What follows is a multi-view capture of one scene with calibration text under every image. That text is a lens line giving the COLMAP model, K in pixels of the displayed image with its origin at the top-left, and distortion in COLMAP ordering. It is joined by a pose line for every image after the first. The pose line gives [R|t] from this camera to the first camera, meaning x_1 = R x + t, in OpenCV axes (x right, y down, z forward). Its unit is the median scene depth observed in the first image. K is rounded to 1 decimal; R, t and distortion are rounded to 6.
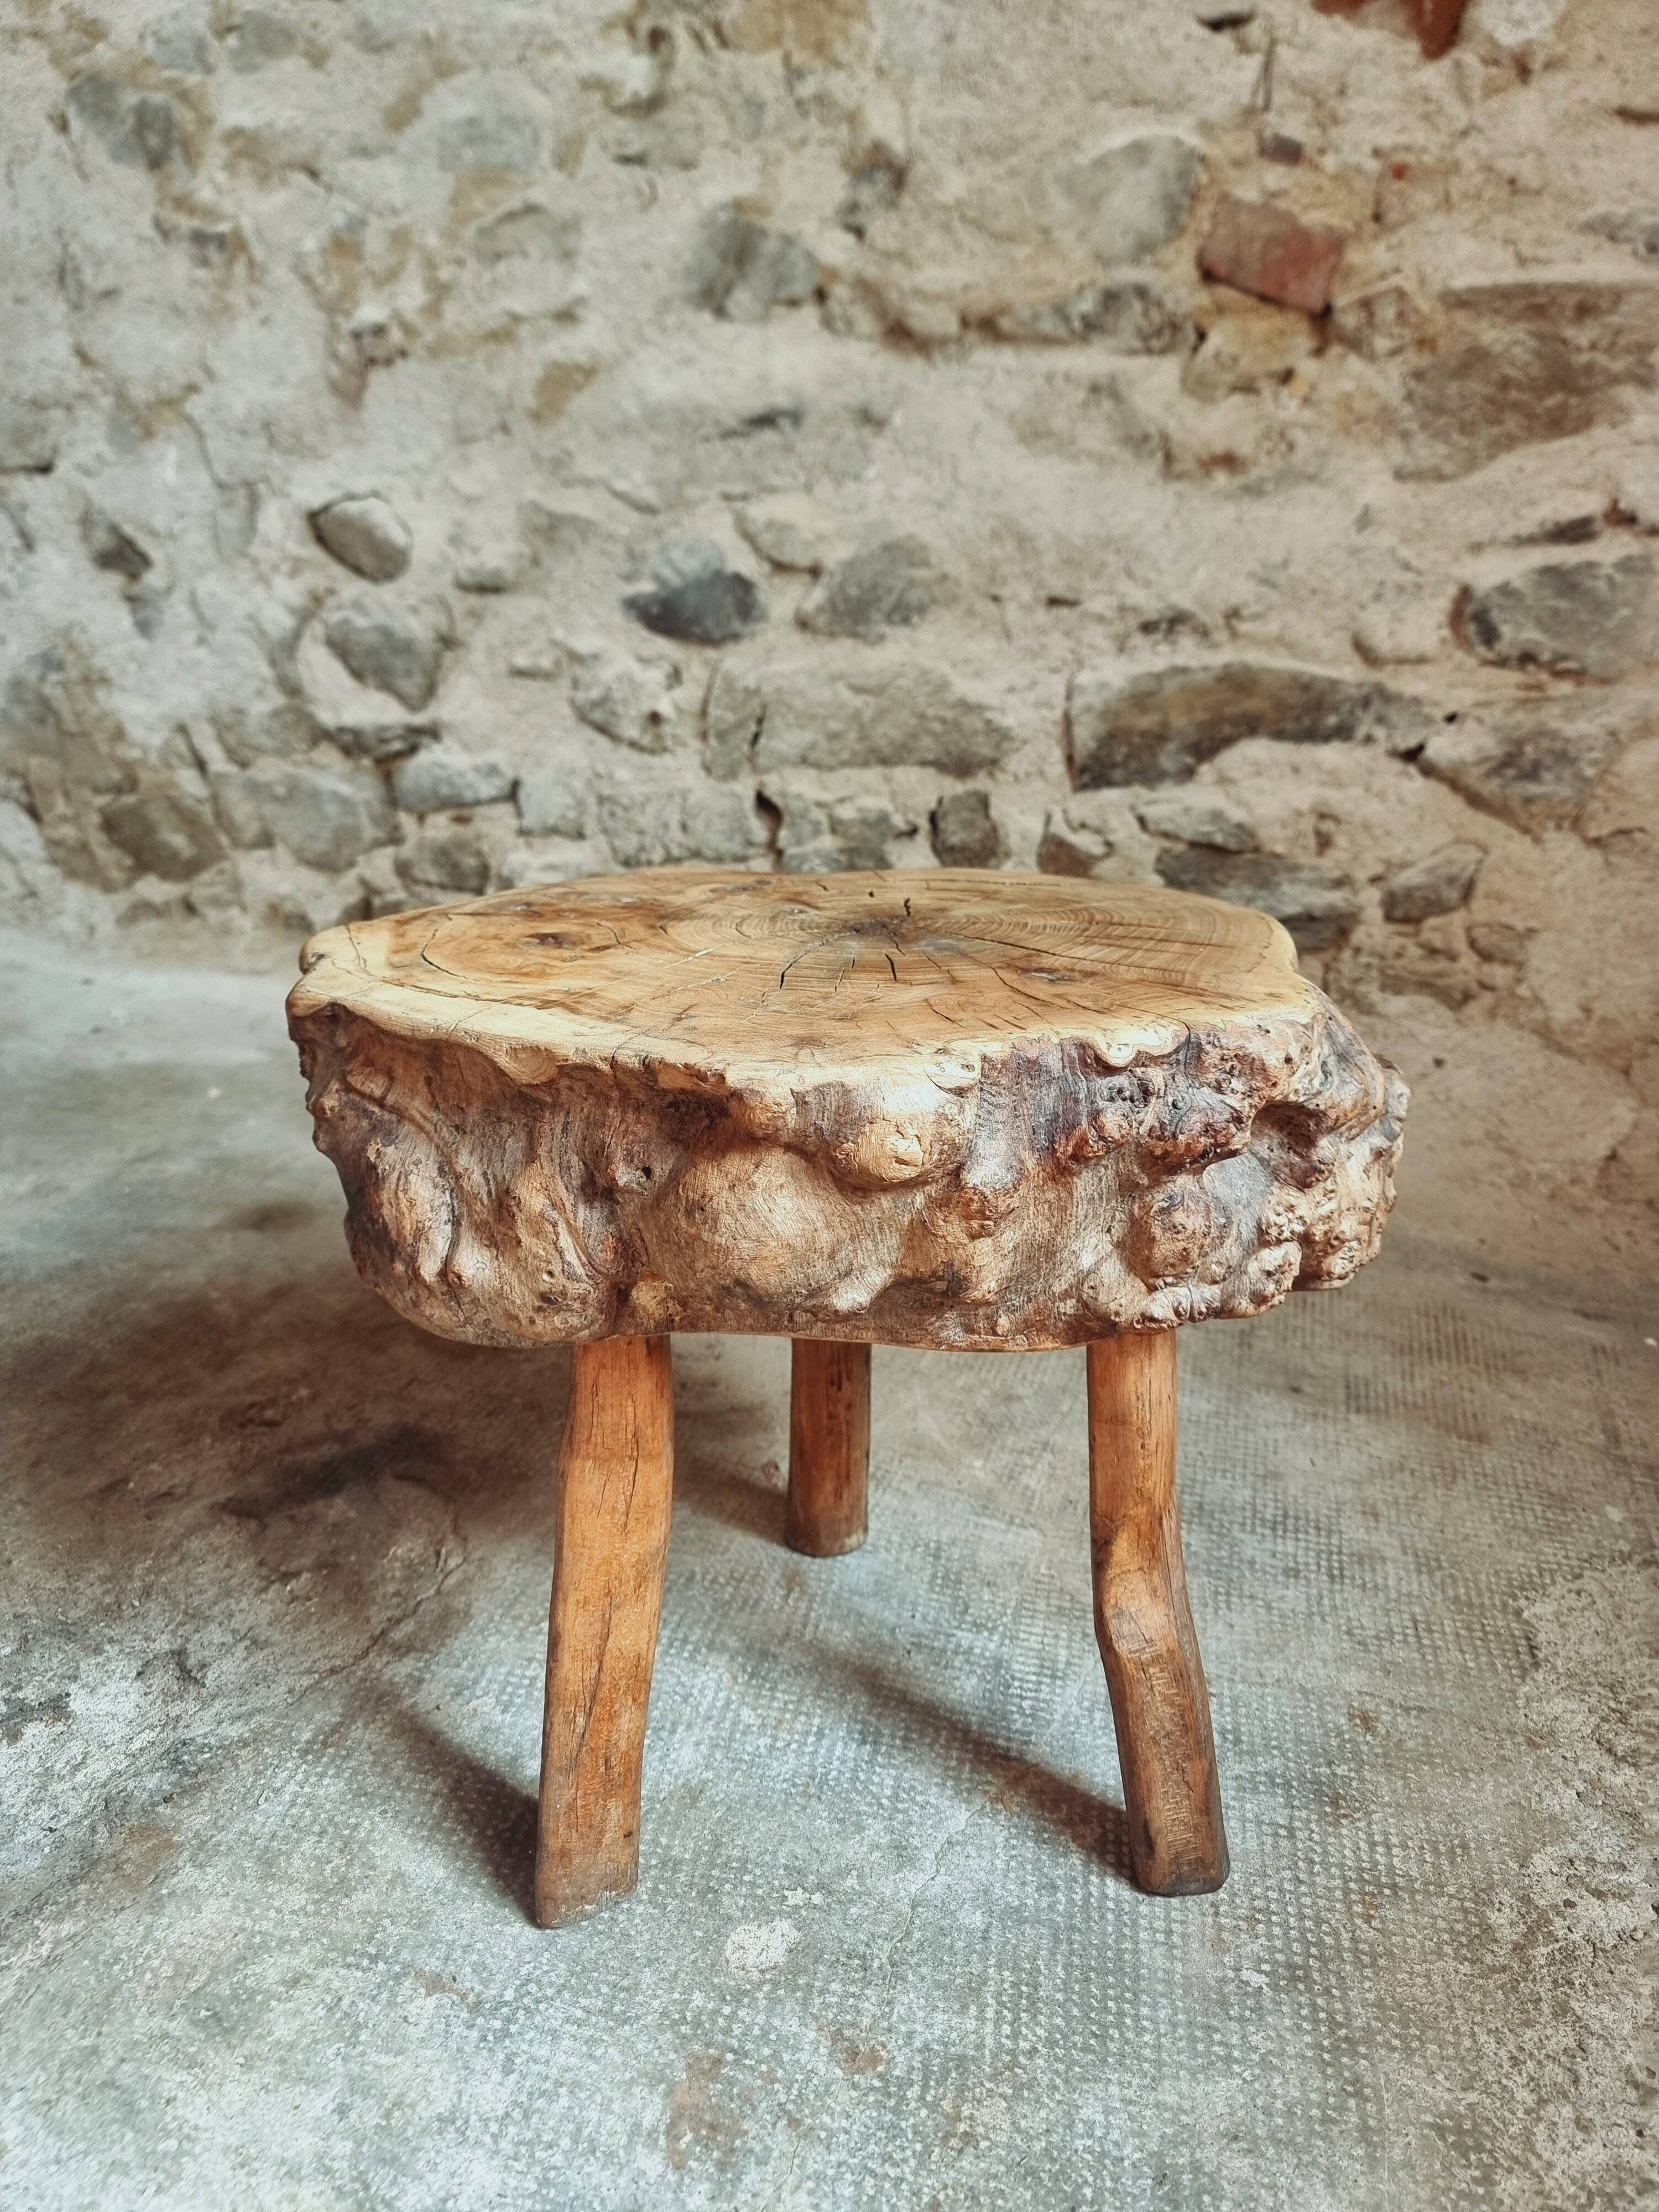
lens RADIAL K [[1605.7, 0, 816.0], [0, 1605.7, 1117.5], [0, 0, 1]] dist [0.054879, -0.055737]
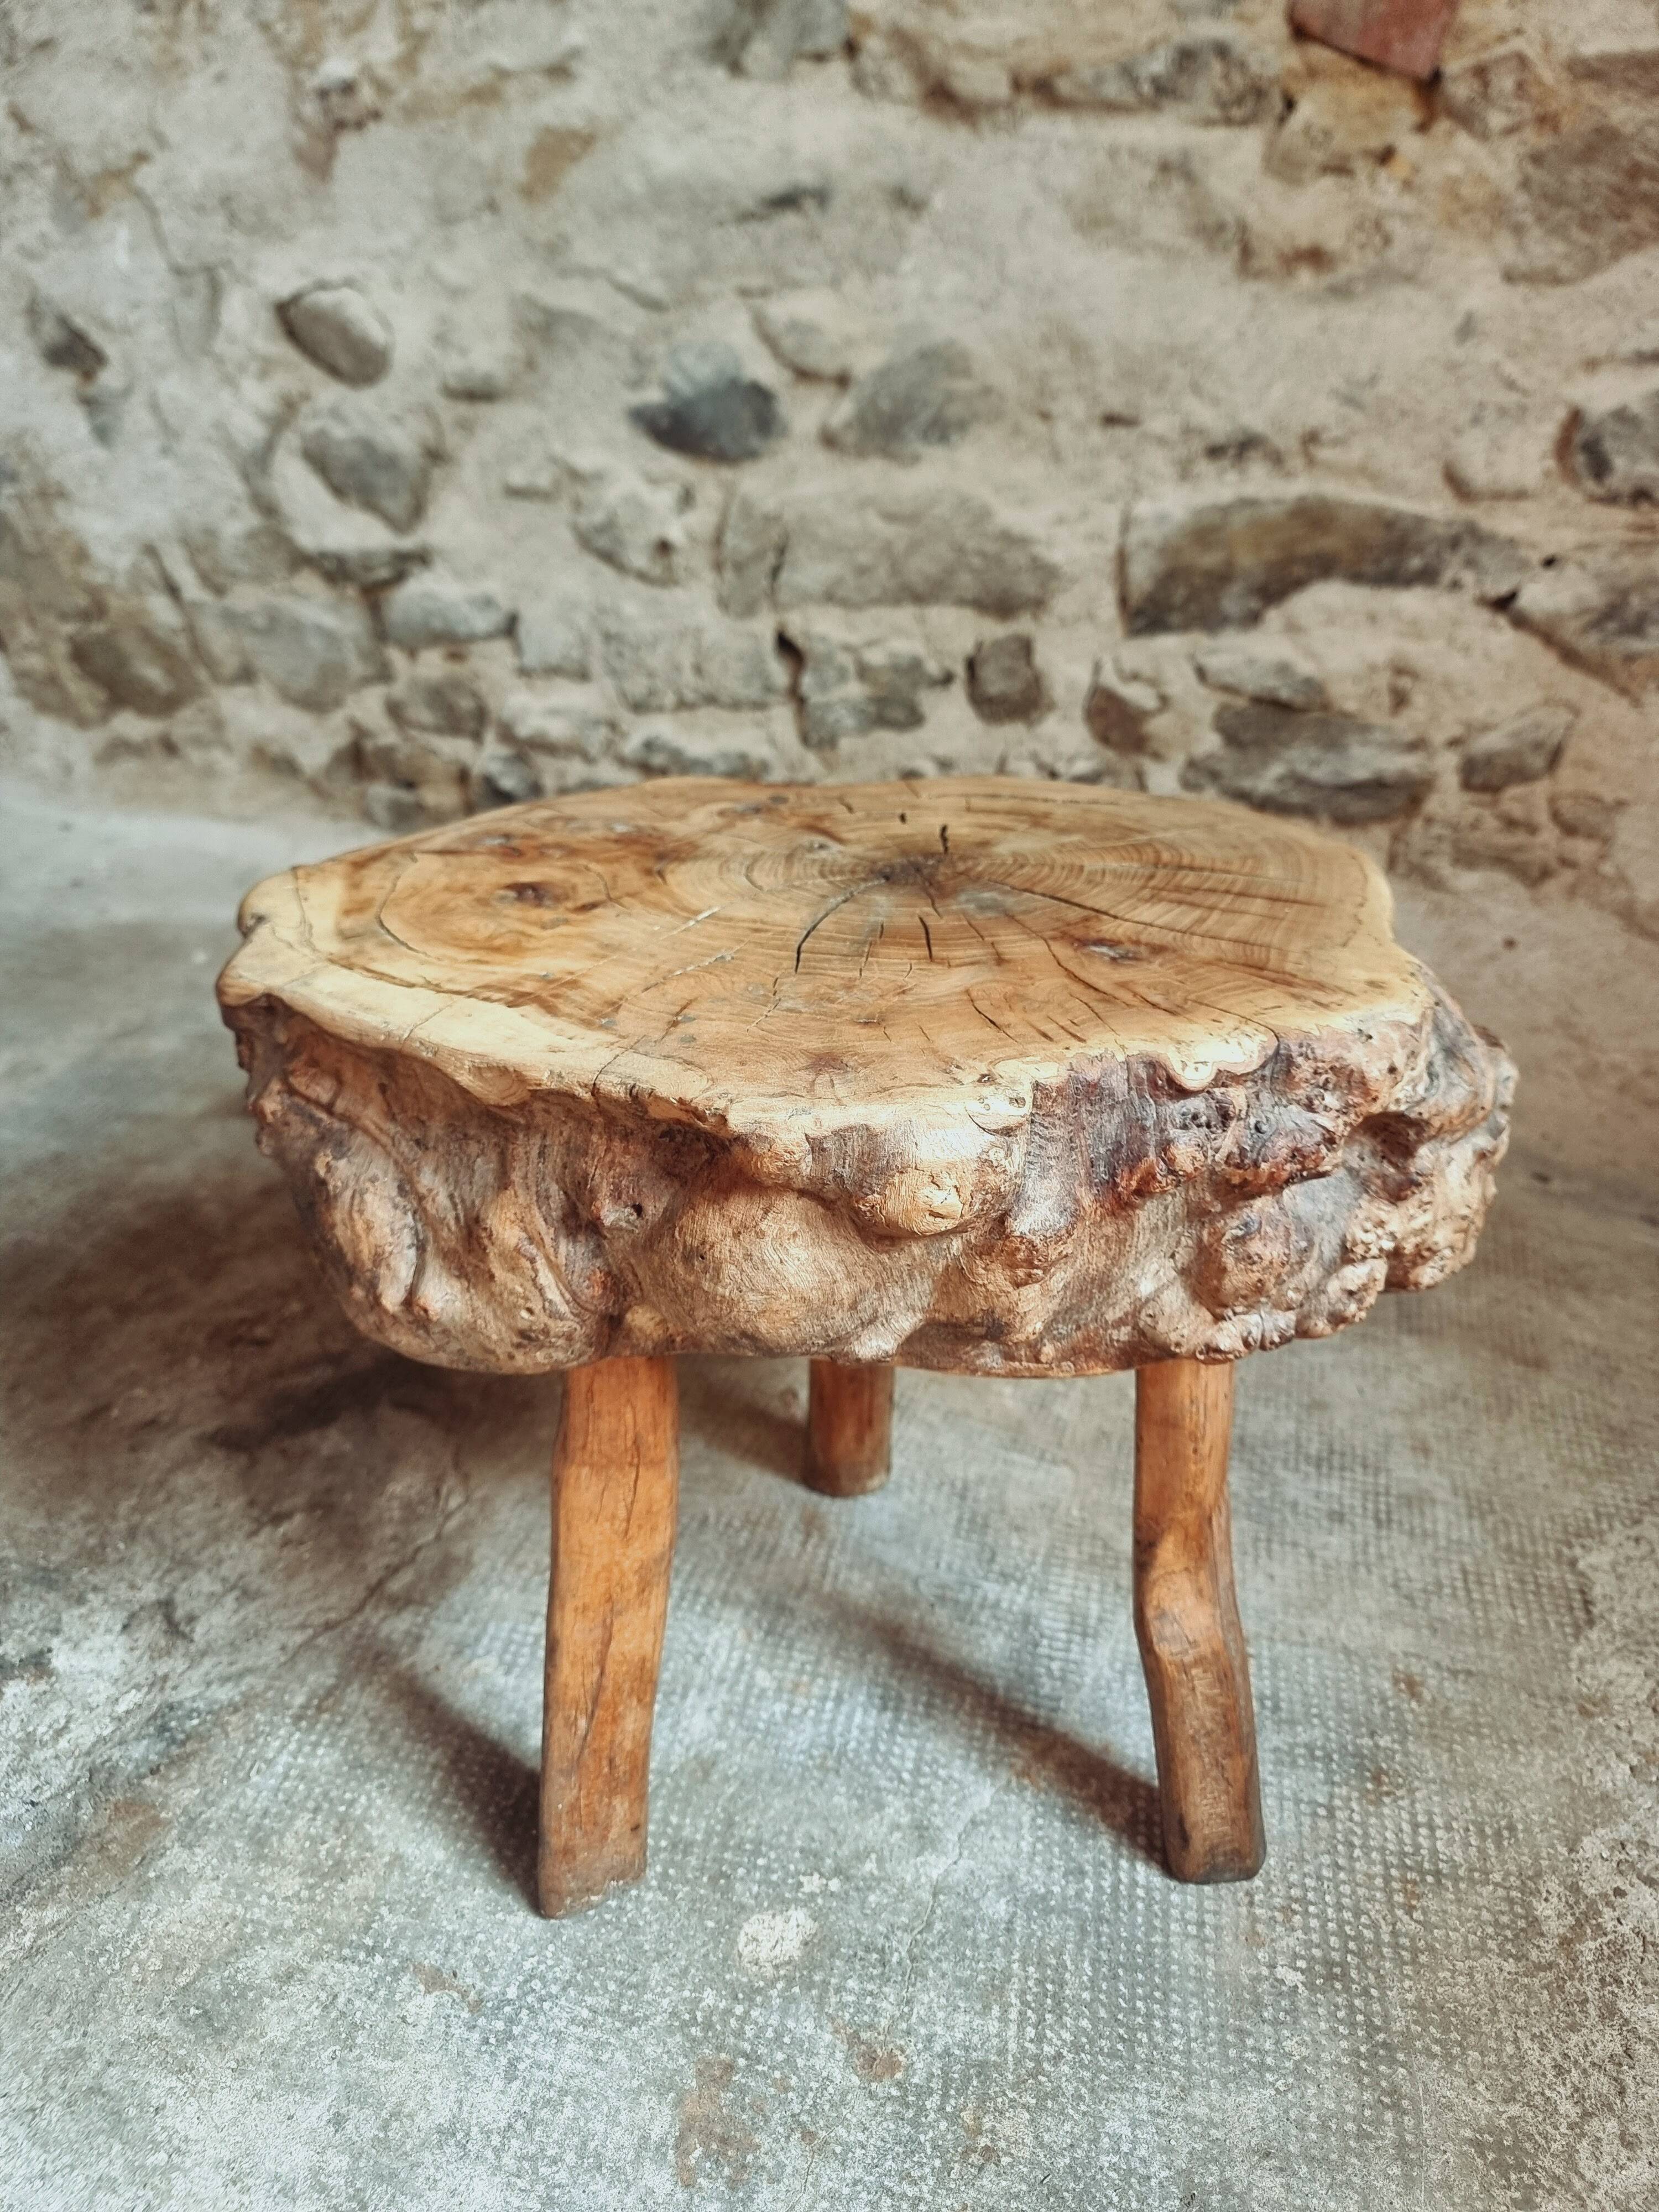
lens RADIAL K [[1611.8, 0, 837.8], [0, 1611.8, 1136.7], [0, 0, 1]] dist [0.042697, -0.047919]
pose [[0.999979, 0.006249, -0.001600, 0.001492], [-0.005981, 0.991109, 0.132918, -0.079596], [0.002417, -0.132906, 0.991126, 0.104783]]
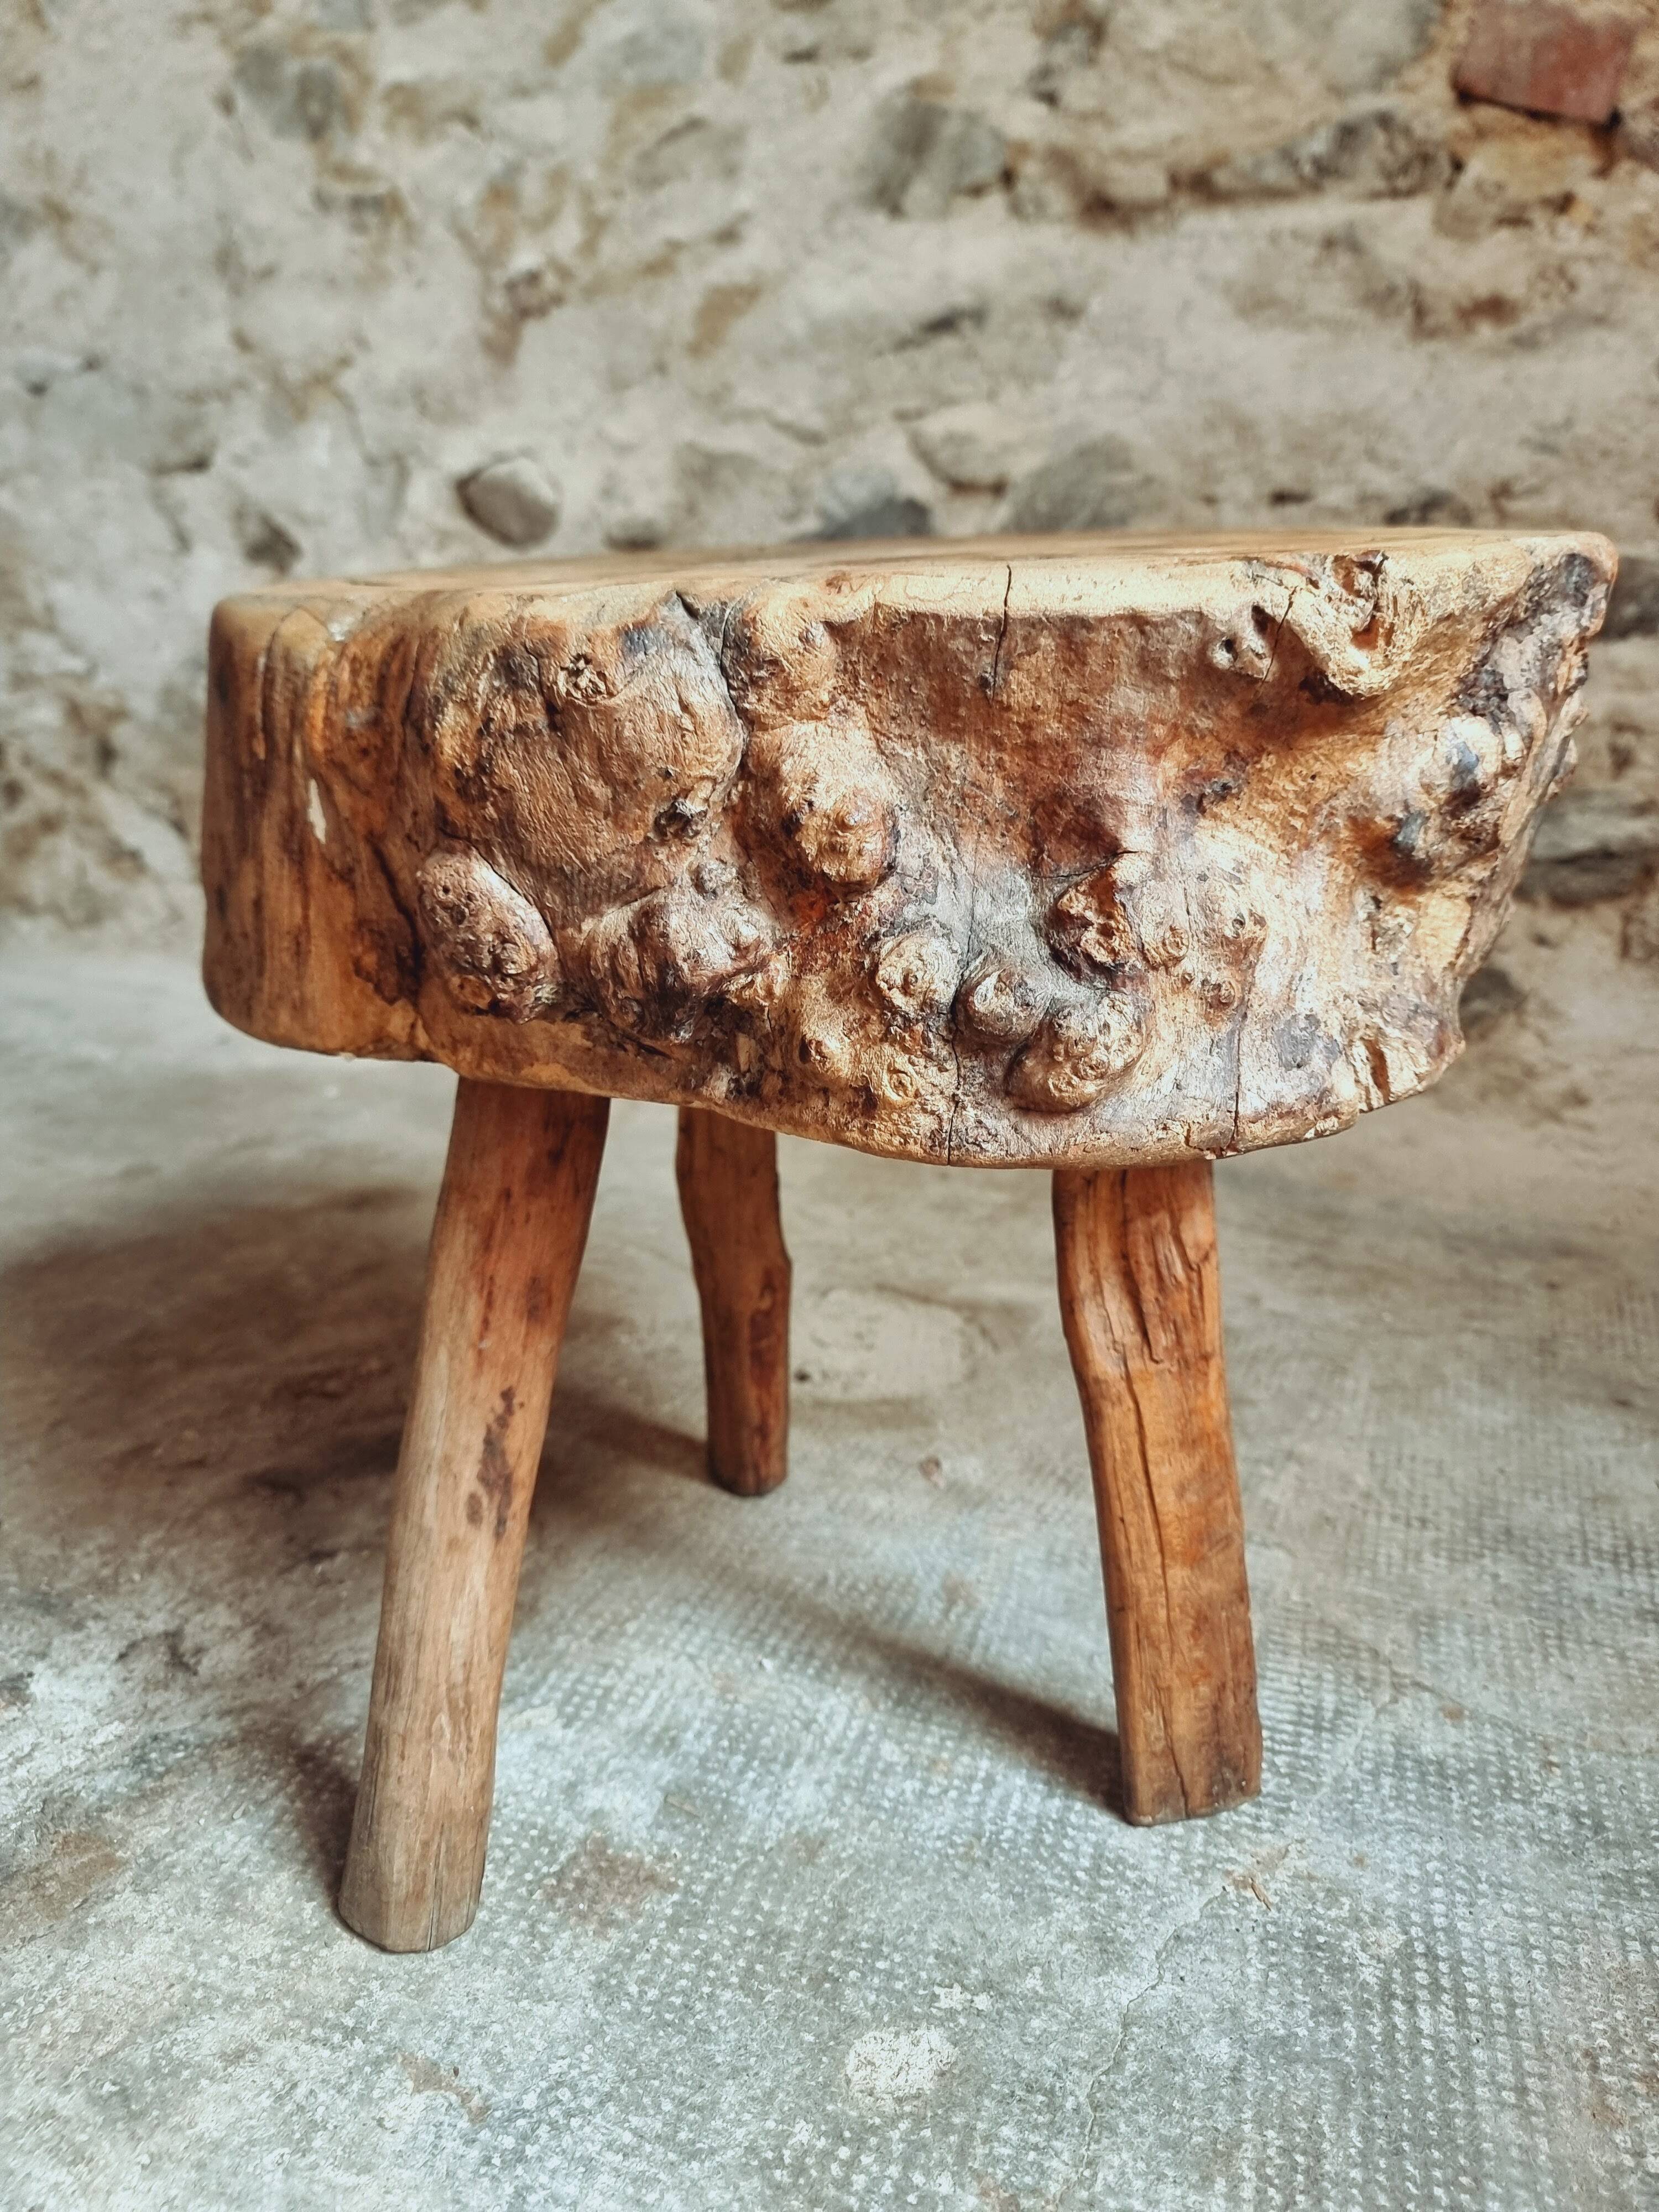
lens RADIAL K [[1605.6, 0, 794.8], [0, 1605.6, 1127.5], [0, 0, 1]] dist [0.061034, -0.076305]
pose [[0.992183, 0.008599, -0.124496, 0.004024], [-0.020239, 0.995504, -0.092536, 0.170667], [0.123140, 0.094332, 0.987896, 0.263878]]
